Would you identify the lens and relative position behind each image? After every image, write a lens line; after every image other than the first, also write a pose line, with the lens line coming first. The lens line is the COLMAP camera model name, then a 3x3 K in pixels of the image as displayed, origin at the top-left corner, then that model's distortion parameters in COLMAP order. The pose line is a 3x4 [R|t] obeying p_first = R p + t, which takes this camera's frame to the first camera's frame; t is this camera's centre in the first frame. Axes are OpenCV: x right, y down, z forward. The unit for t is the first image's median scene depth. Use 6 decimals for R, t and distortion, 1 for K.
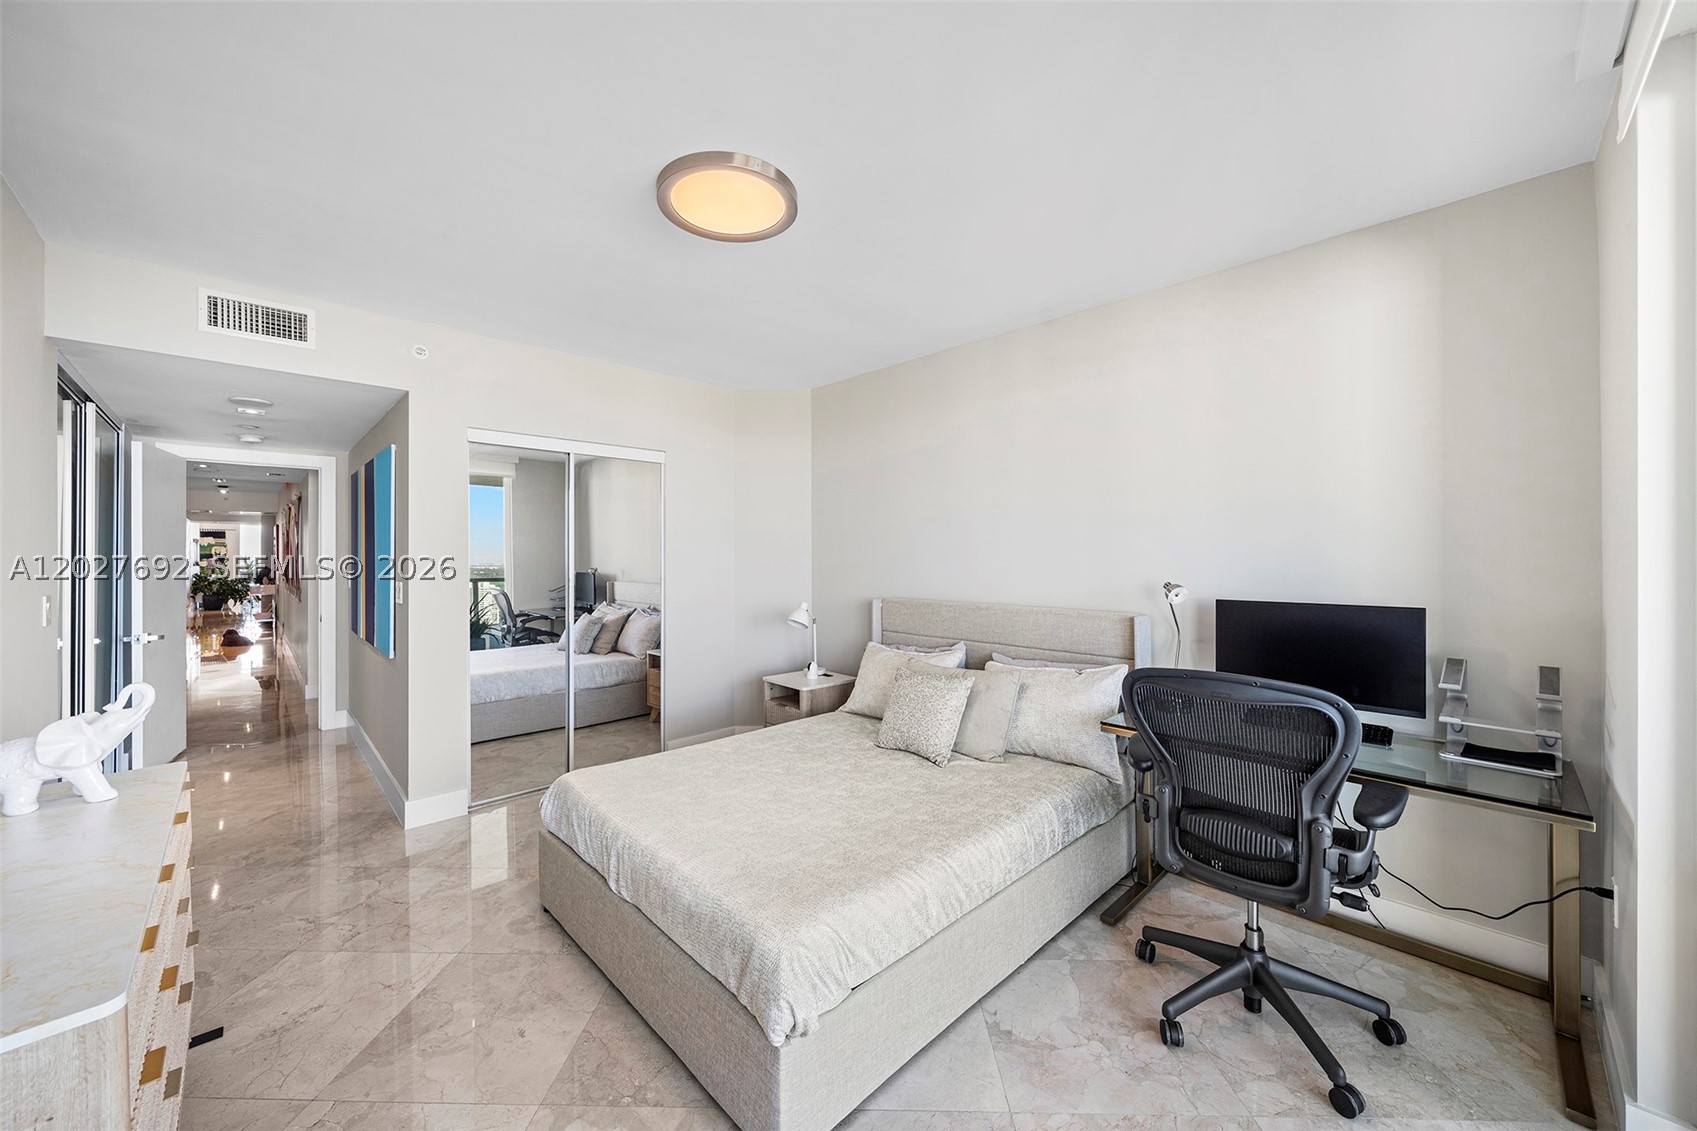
lens RADIAL K [[629.7, 0, 846.1], [0, 629.7, 553.2], [0, 0, 1]] dist [-0.000781, -0.000117]
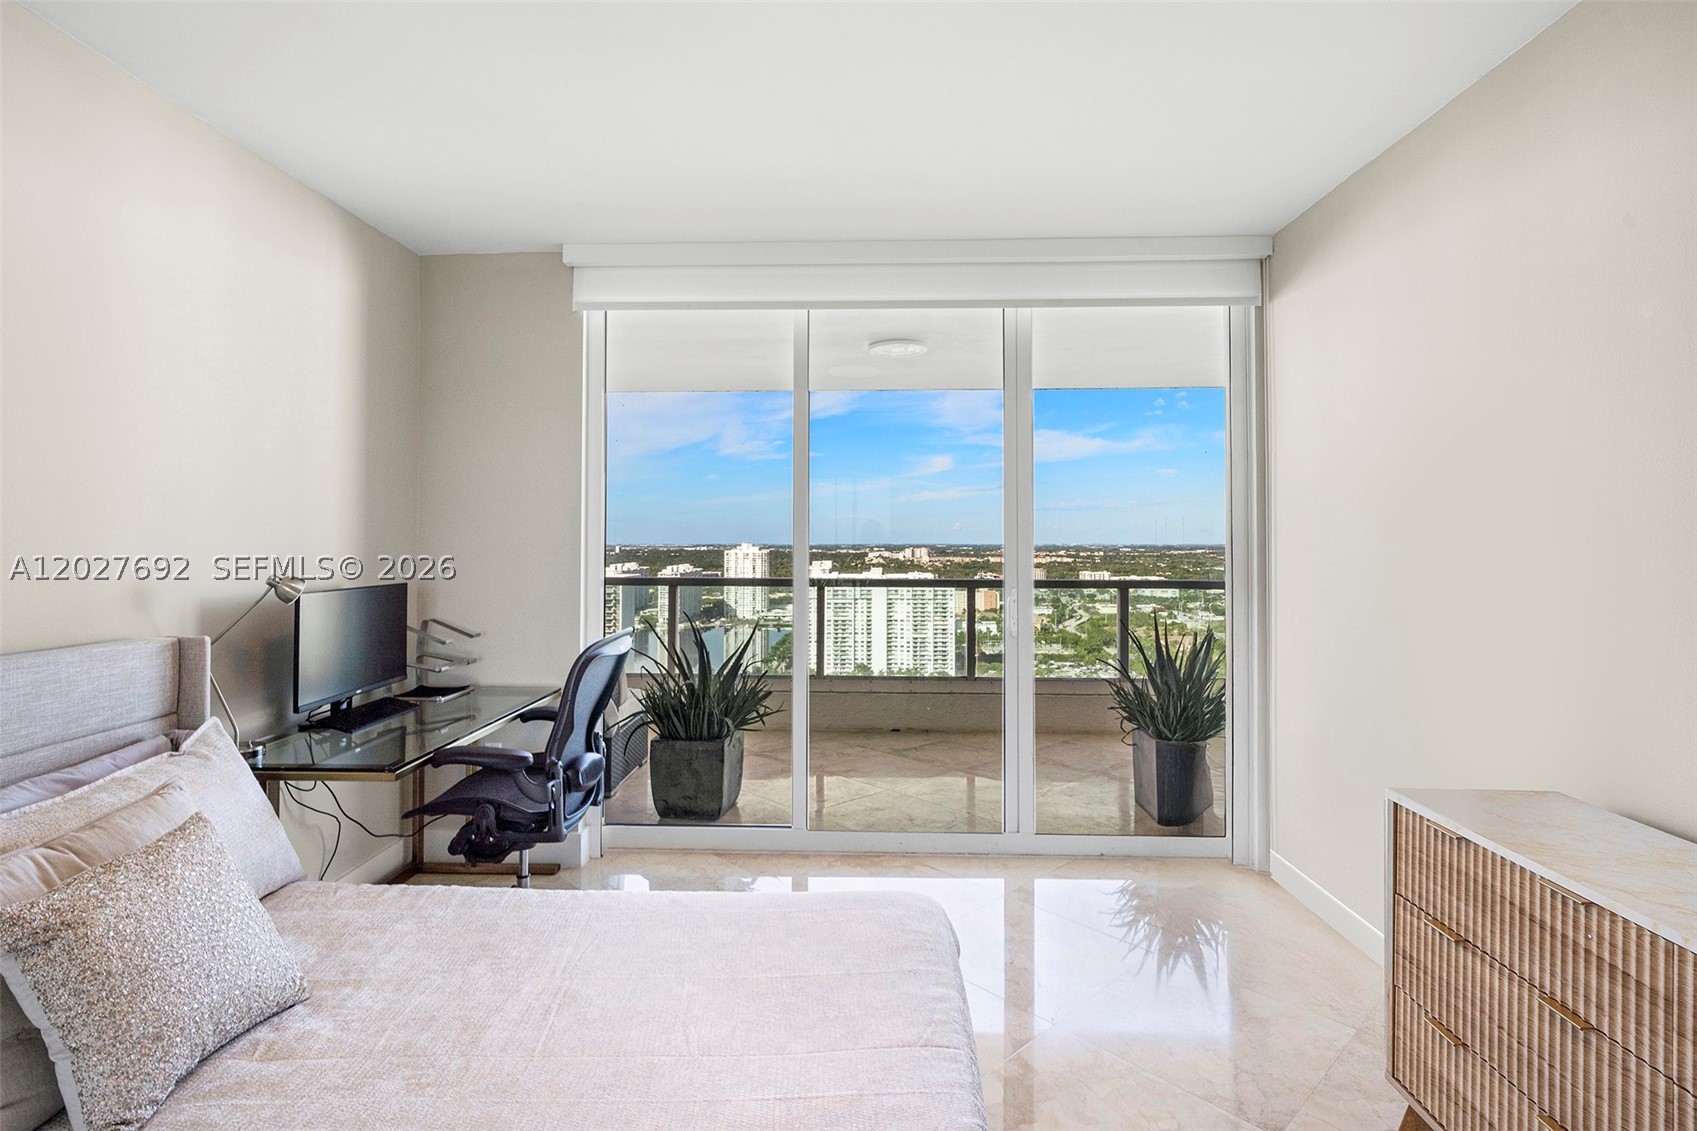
lens RADIAL K [[817.7, 0, 841.6], [0, 817.7, 520.2], [0, 0, 1]] dist [-0.000513, -0.000430]
pose [[-0.696354, 0.016194, 0.717516, -0.602428], [-0.001195, 0.999718, -0.023723, 0.009500], [-0.717697, -0.017377, -0.696138, 1.255682]]
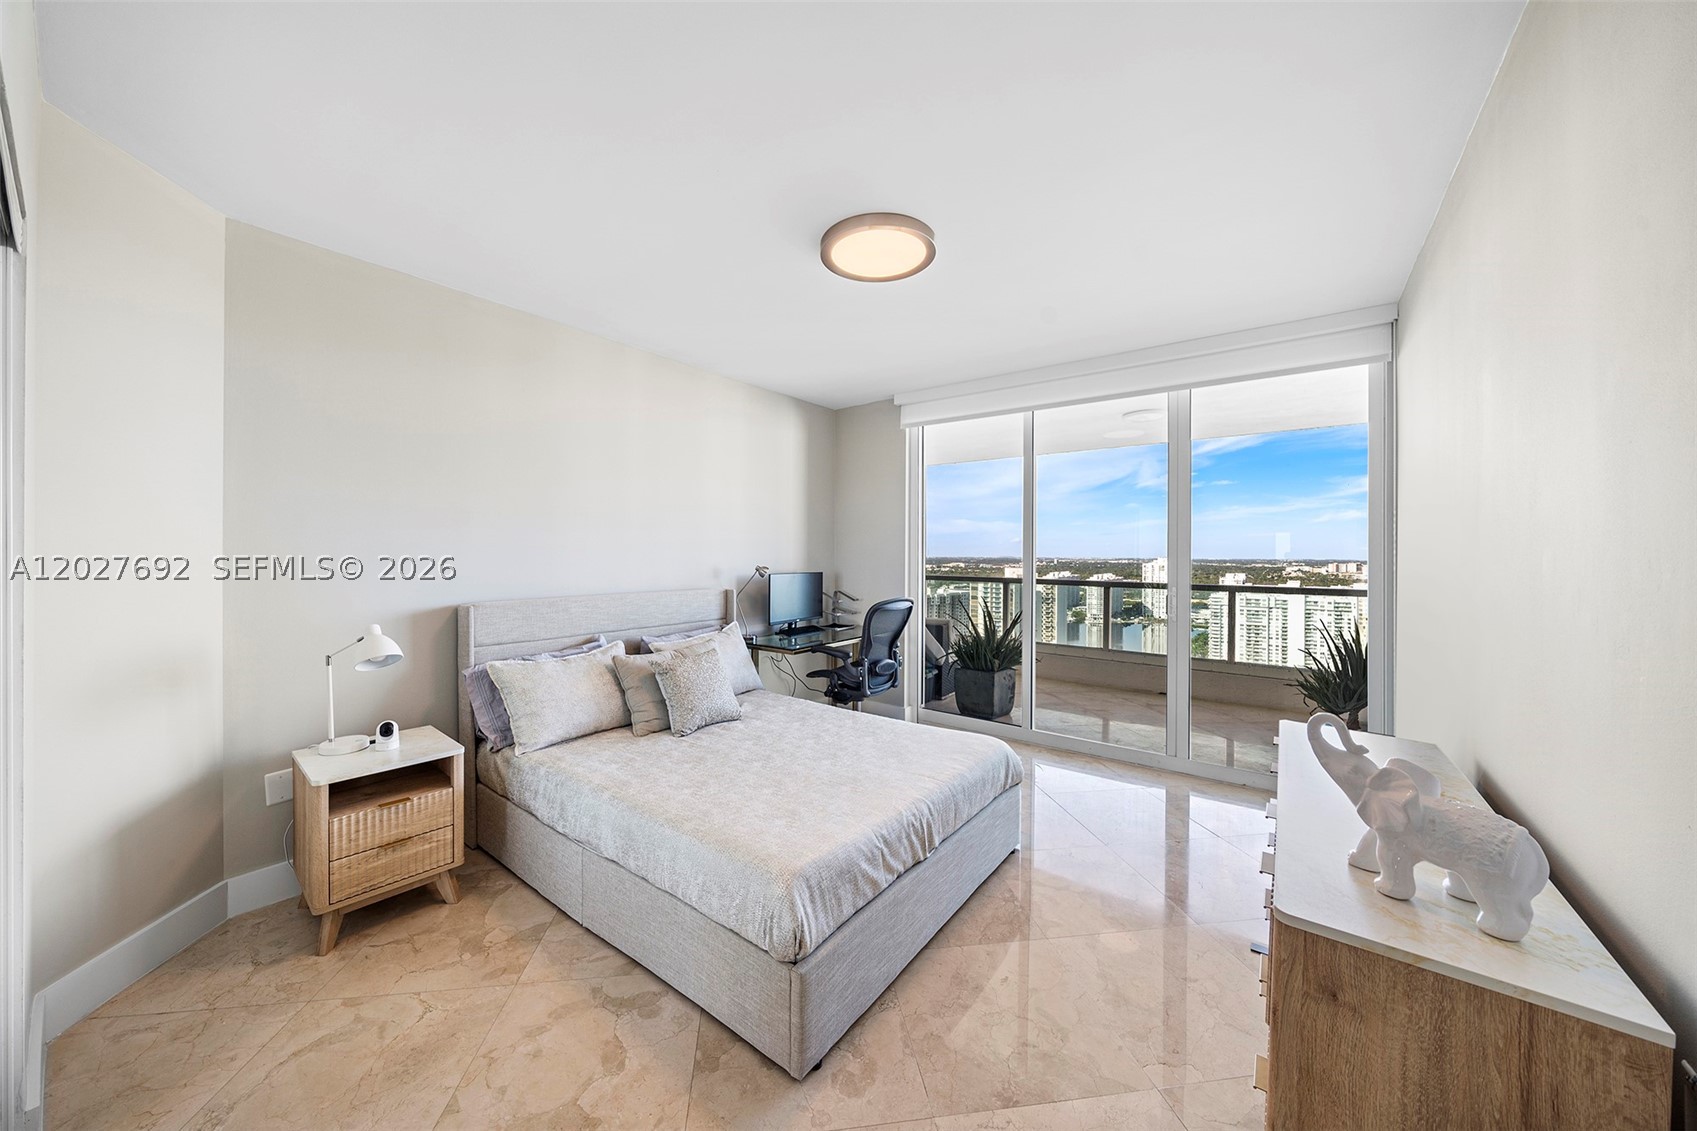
lens RADIAL K [[583.1, 0, 841.7], [0, 583.1, 549.9], [0, 0, 1]] dist [-0.006997, -0.000057]
pose [[-0.151584, 0.003706, 0.988437, -1.112578], [-0.006296, 0.999969, -0.004715, 0.012110], [-0.988424, -0.006938, -0.151556, 1.083280]]
